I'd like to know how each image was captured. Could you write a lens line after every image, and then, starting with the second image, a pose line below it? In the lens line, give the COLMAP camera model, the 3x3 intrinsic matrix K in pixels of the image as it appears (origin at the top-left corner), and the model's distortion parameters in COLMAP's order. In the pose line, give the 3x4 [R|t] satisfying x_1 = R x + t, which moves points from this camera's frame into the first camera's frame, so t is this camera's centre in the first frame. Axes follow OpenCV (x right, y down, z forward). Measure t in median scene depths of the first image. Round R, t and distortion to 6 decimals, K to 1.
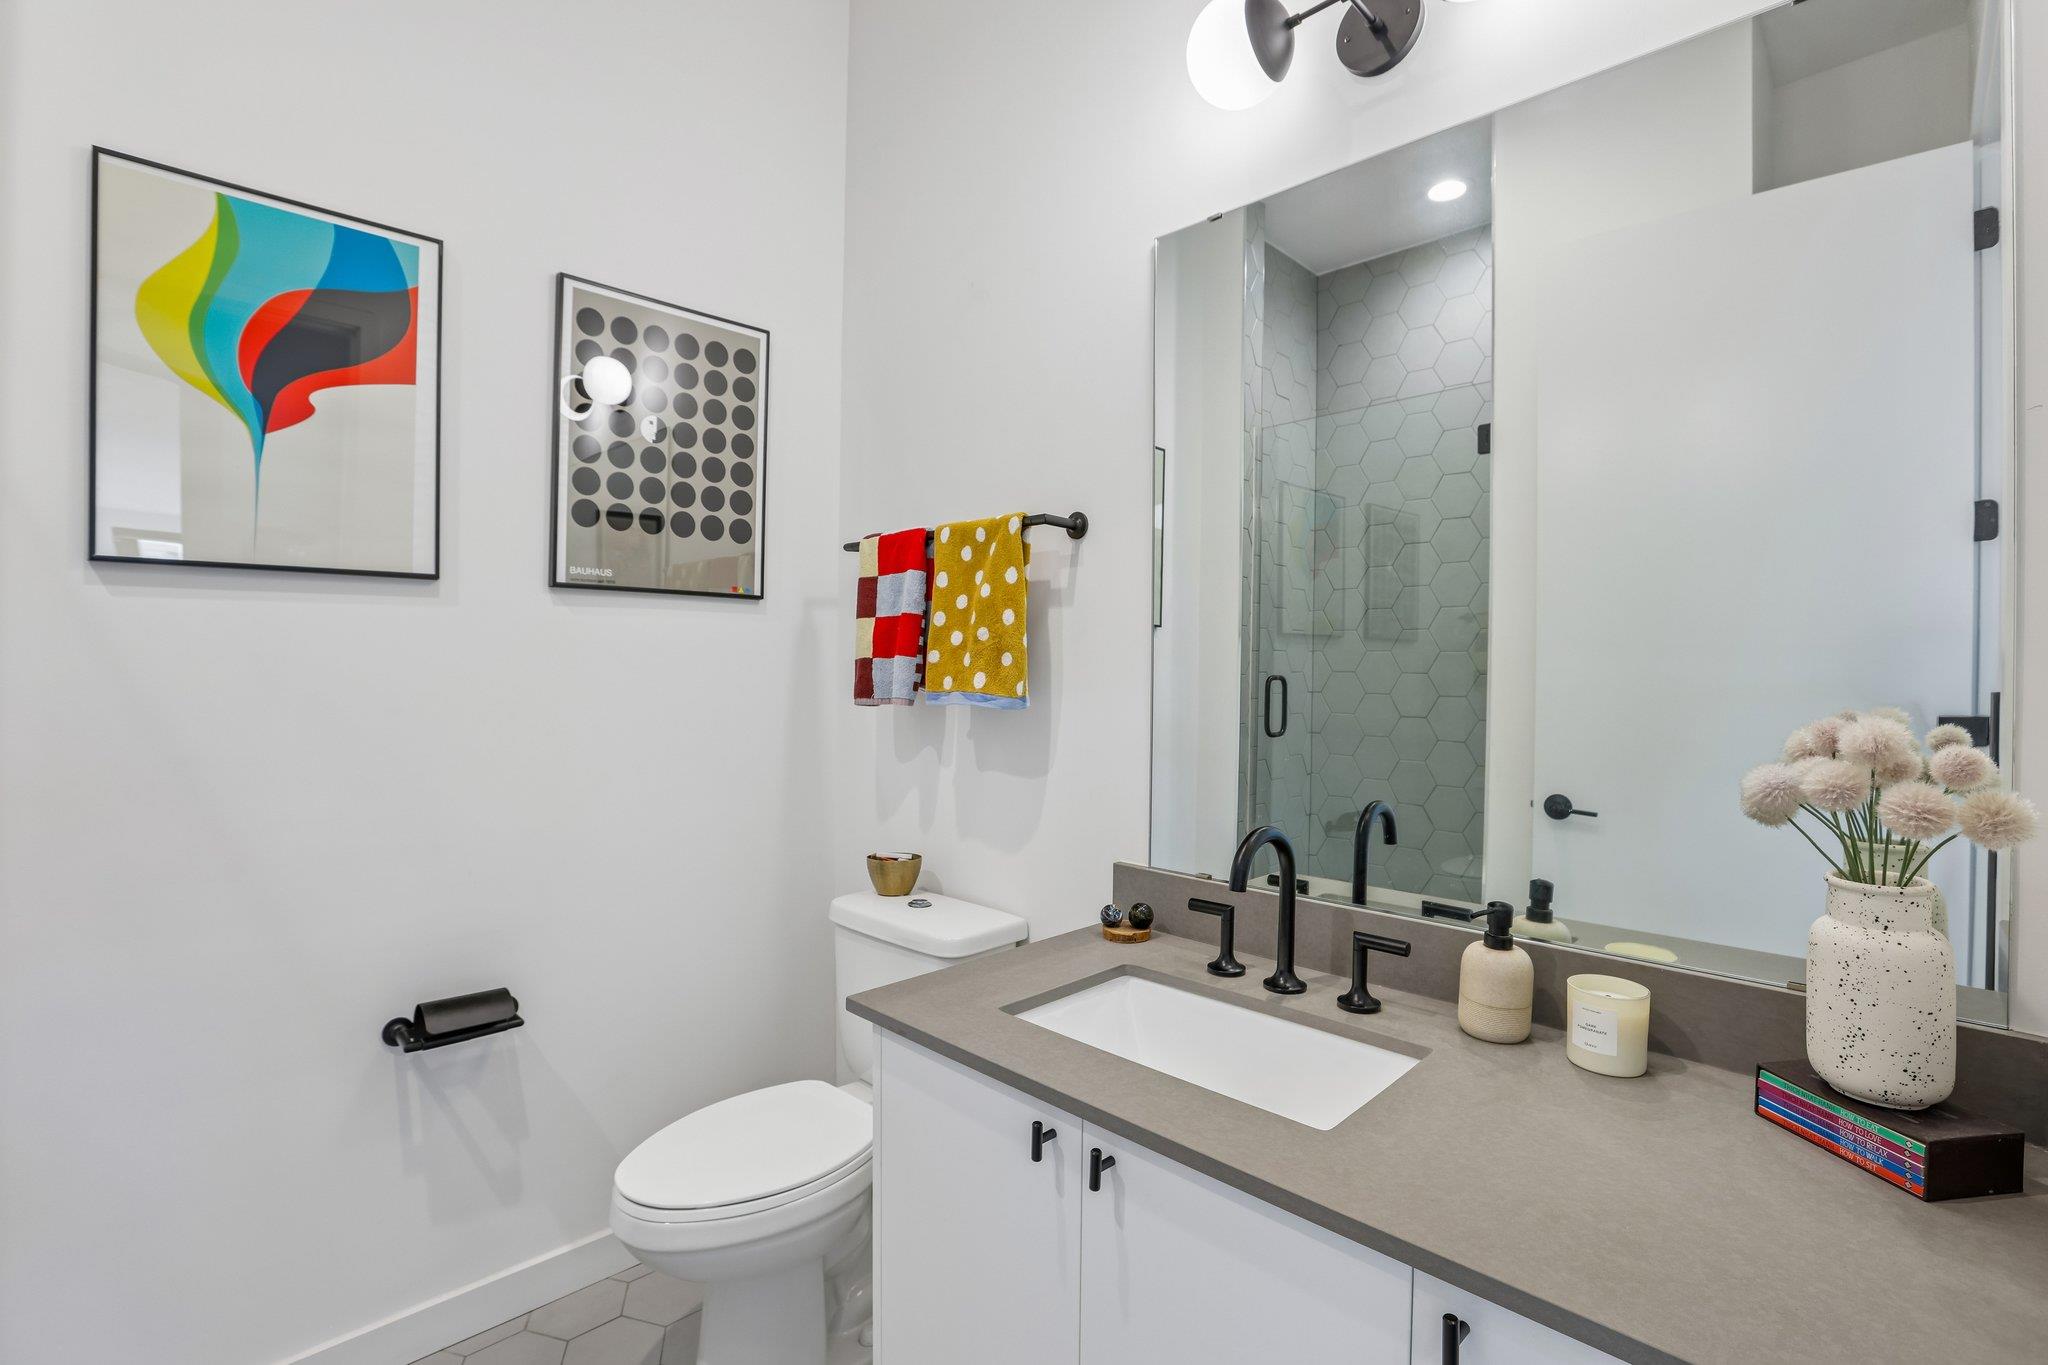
lens RADIAL K [[934.0, 0, 1028.6], [0, 934.0, 682.7], [0, 0, 1]] dist [-0.041194, 0.011860]
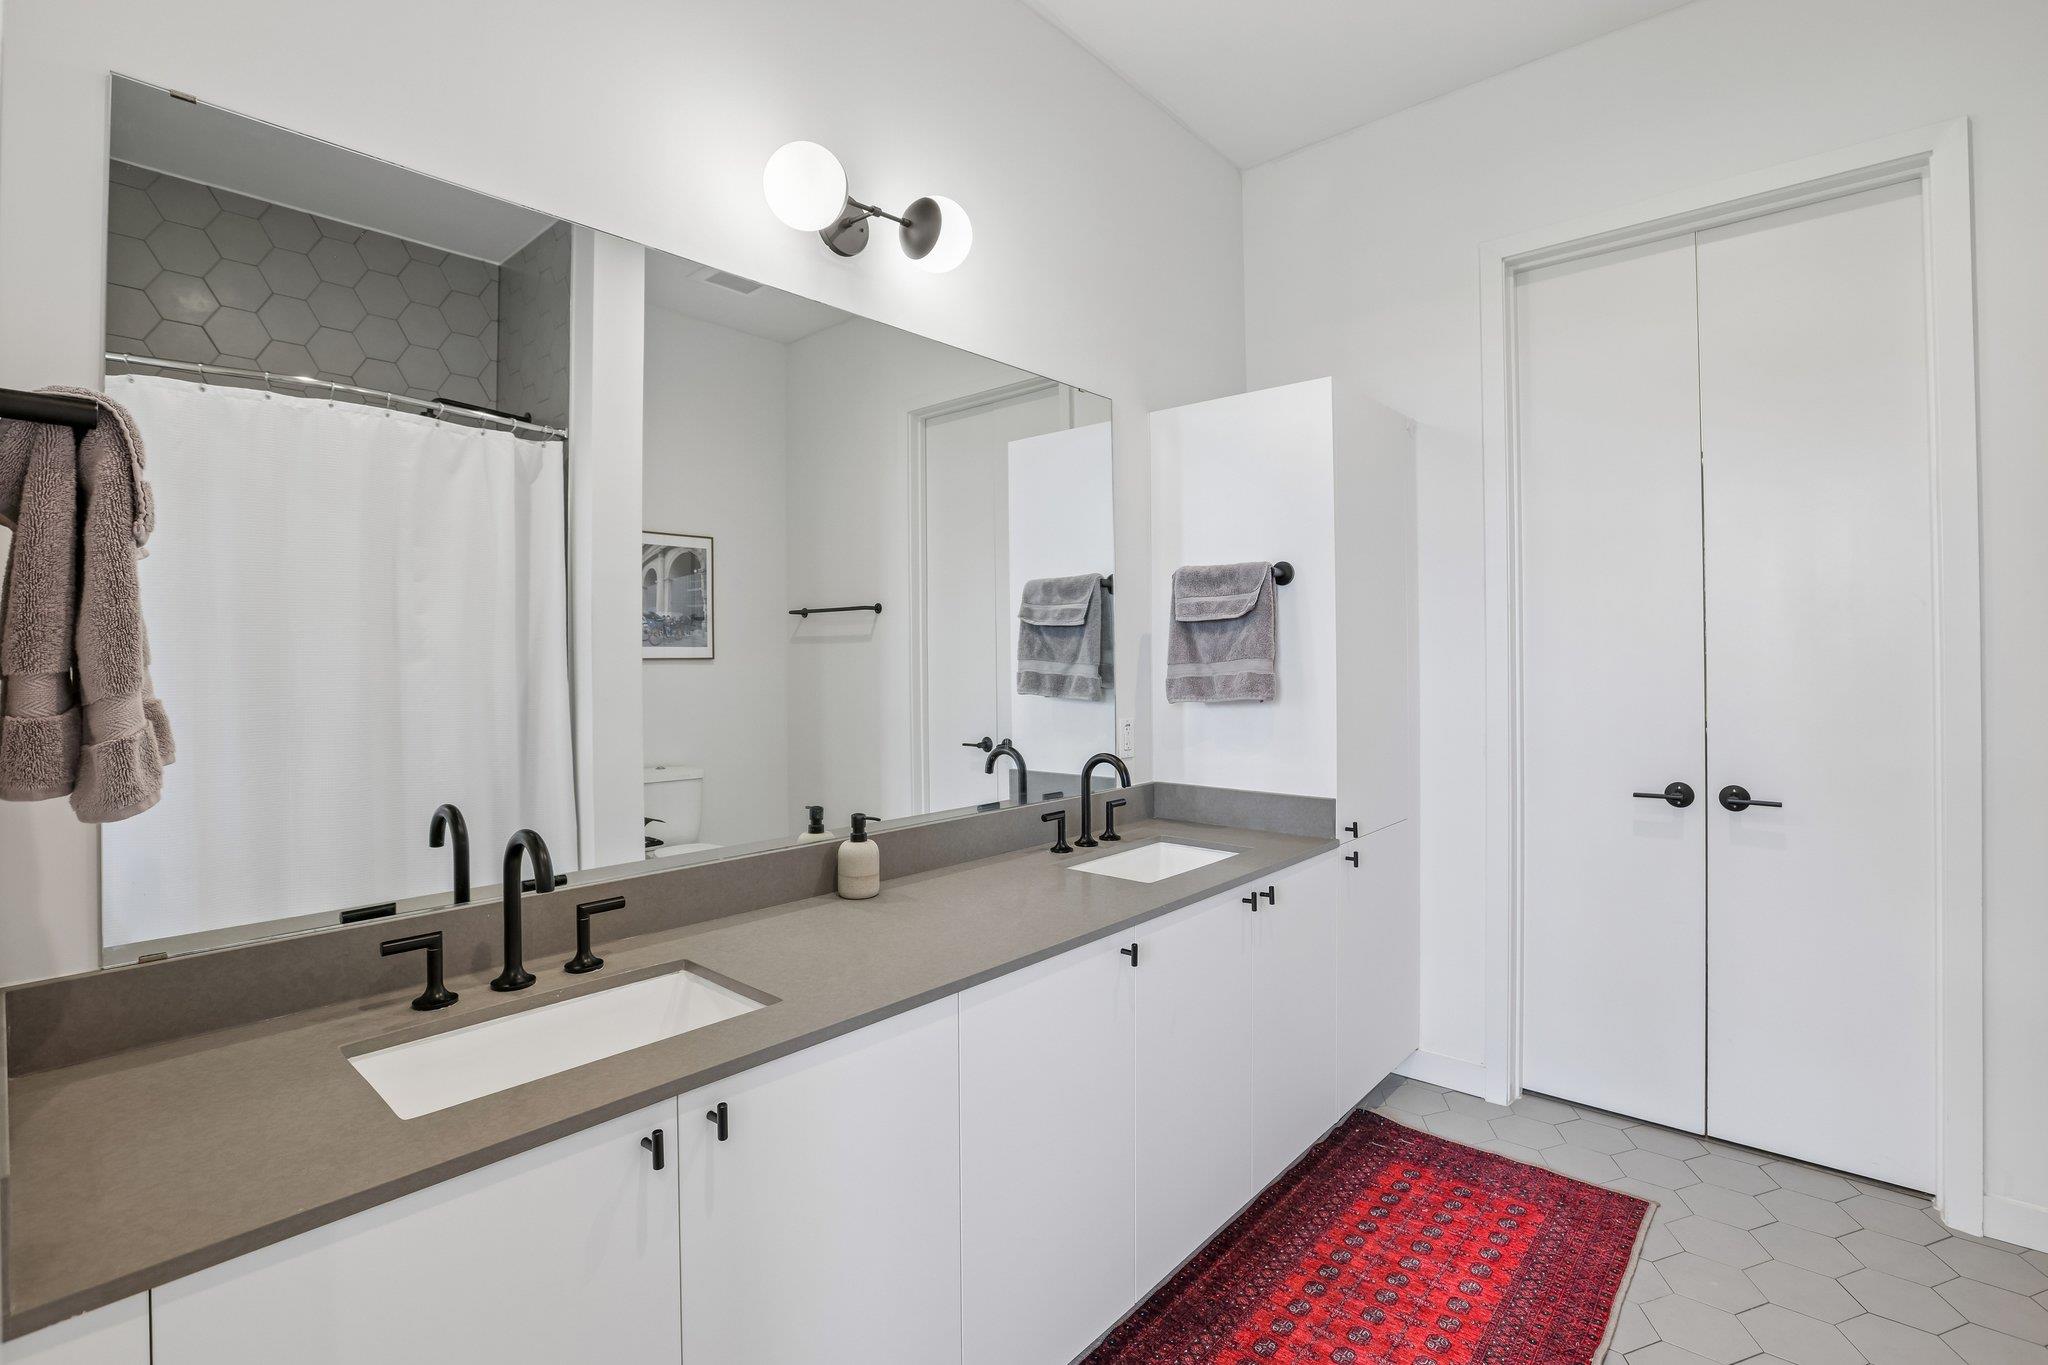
lens RADIAL K [[934.0, 0, 1028.6], [0, 934.0, 682.7], [0, 0, 1]] dist [-0.041194, 0.011860]
pose [[-0.056562, -0.054905, 0.996888, -0.795859], [-0.003786, 0.998491, 0.054779, -0.075948], [-0.998392, -0.000676, -0.056685, 0.480447]]
